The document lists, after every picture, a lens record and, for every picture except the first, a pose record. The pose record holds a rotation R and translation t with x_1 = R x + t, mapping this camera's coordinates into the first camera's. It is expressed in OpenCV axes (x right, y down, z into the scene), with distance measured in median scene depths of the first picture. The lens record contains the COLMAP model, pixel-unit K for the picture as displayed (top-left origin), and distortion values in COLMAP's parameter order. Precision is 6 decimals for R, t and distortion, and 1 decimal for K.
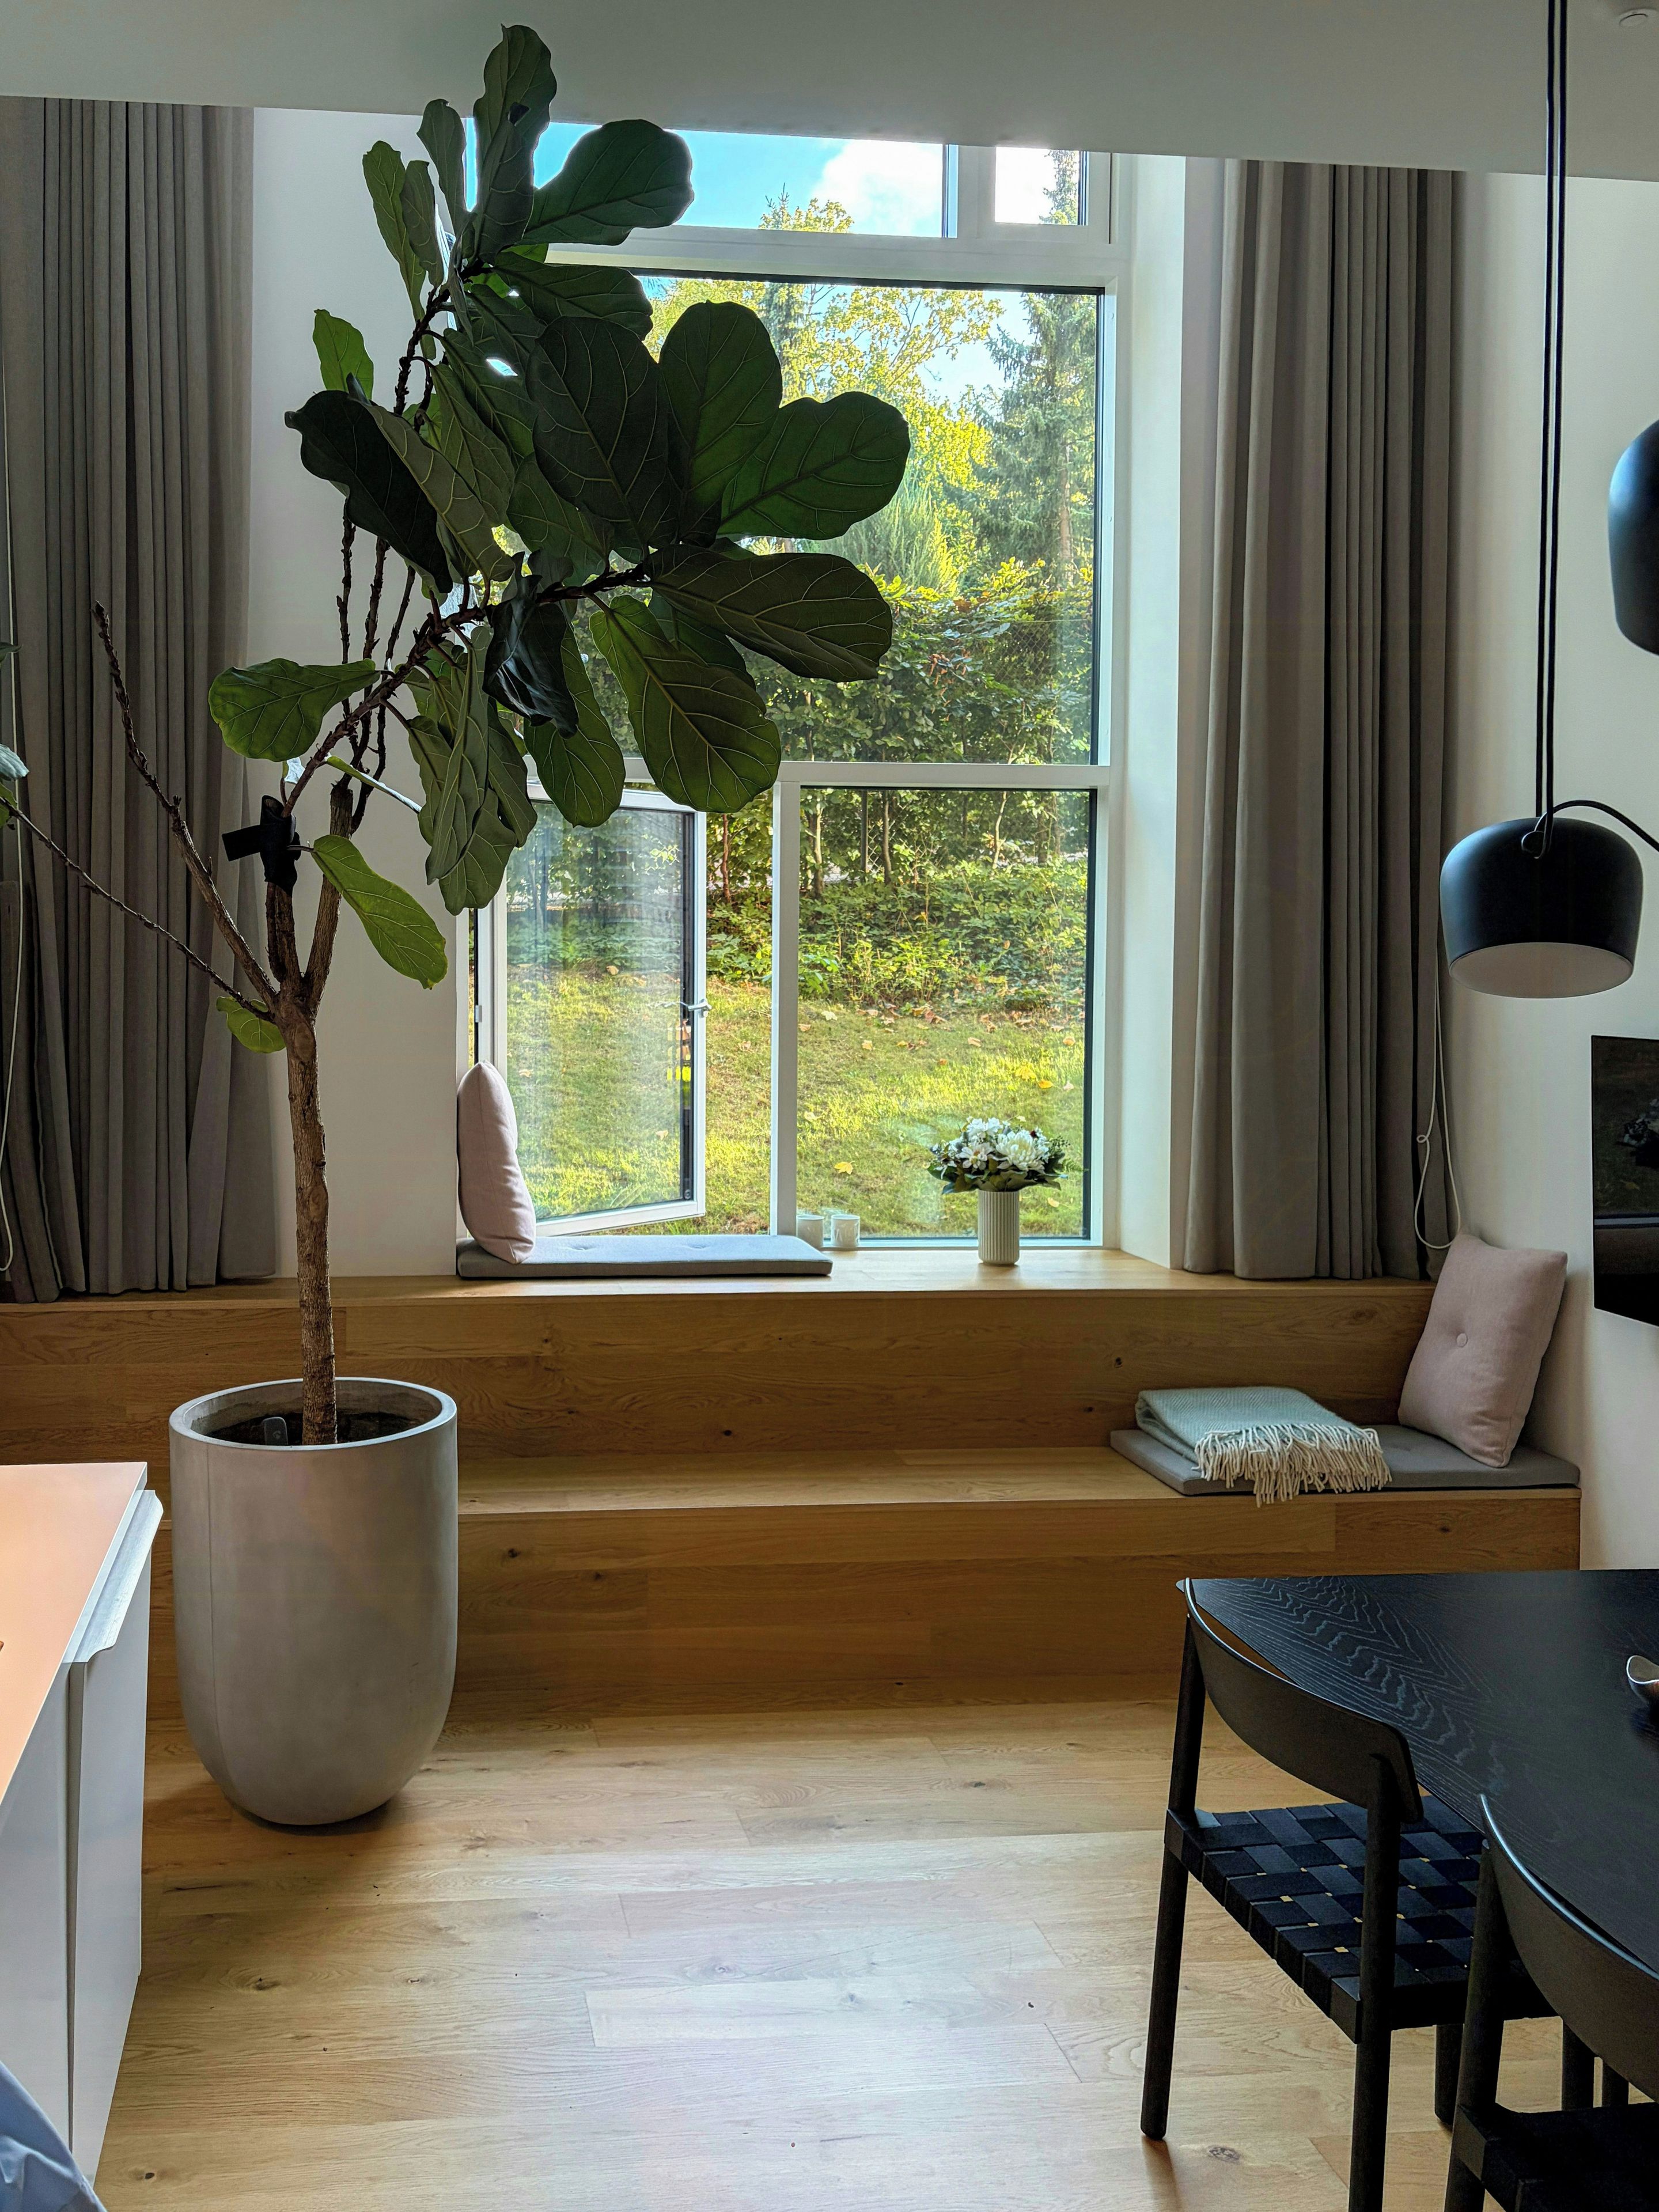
lens RADIAL K [[1733.1, 0, 833.3], [0, 1733.1, 968.9], [0, 0, 1]] dist [0.084785, -0.141667]
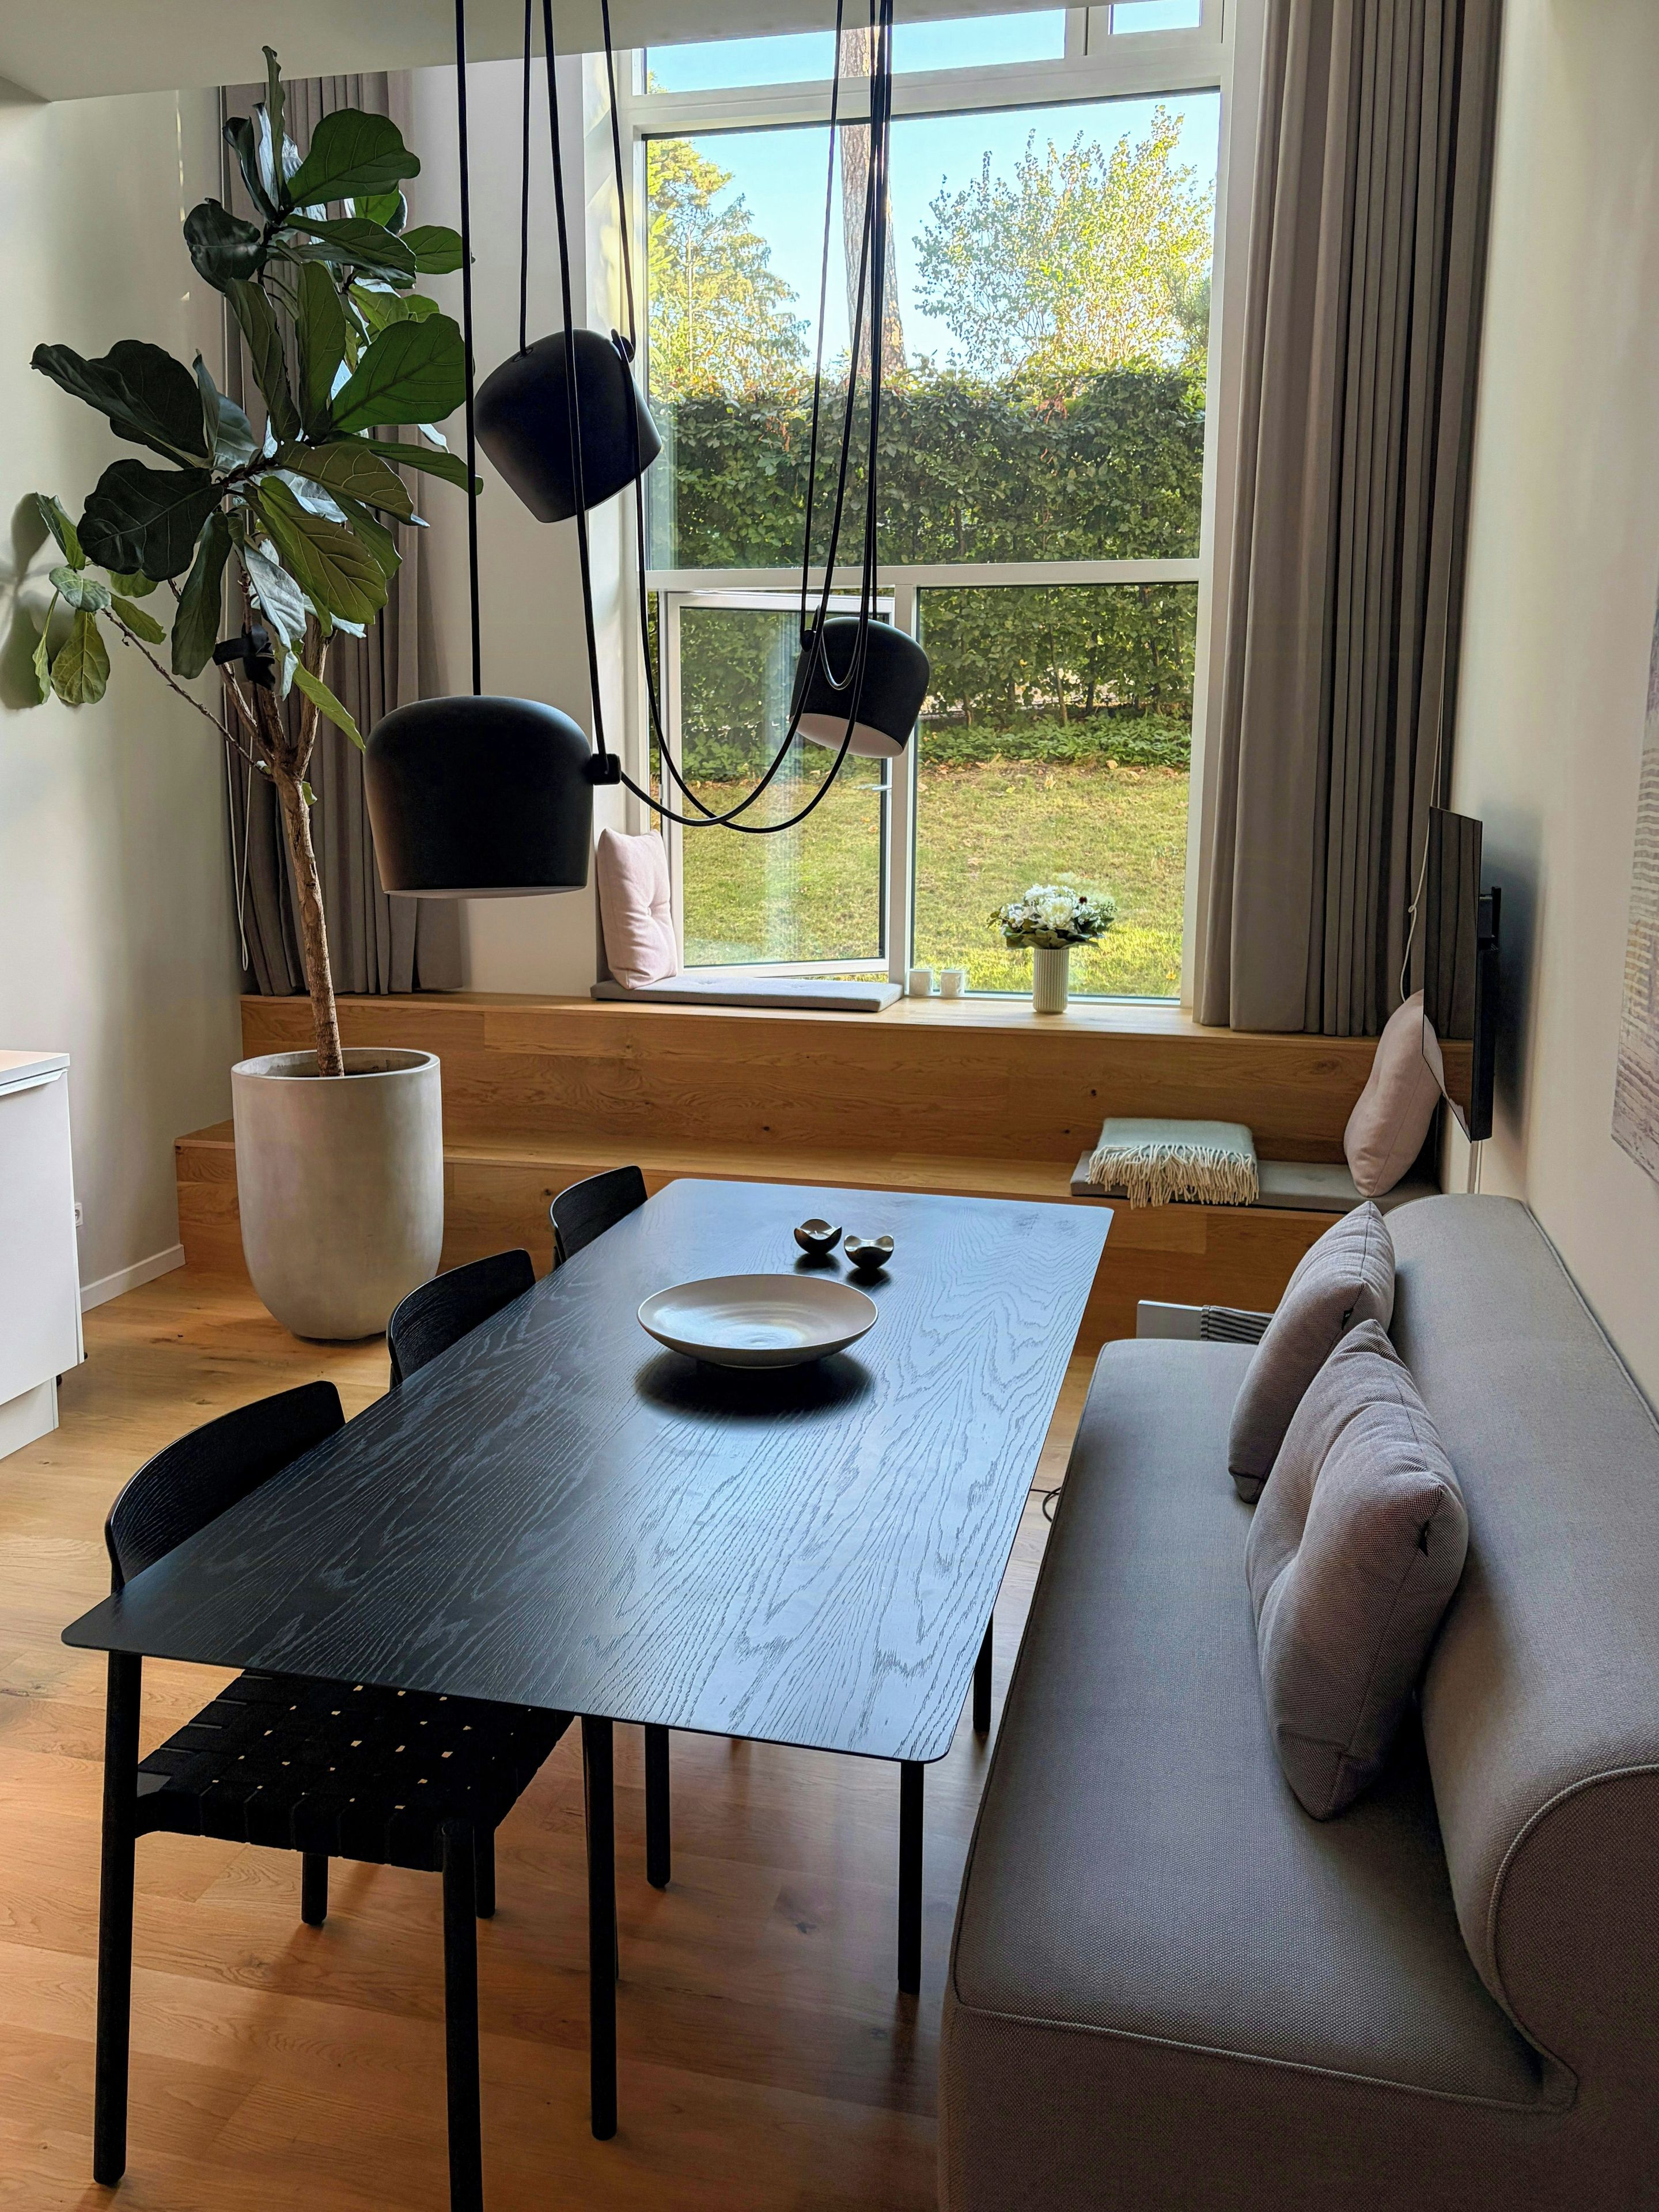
lens RADIAL K [[1733.1, 0, 833.3], [0, 1733.1, 968.9], [0, 0, 1]] dist [0.084785, -0.141667]
pose [[0.944088, 0.037794, -0.327522, 0.379321], [0.000213, 0.993338, 0.115239, 0.012054], [0.329695, -0.108866, 0.937790, -0.122803]]
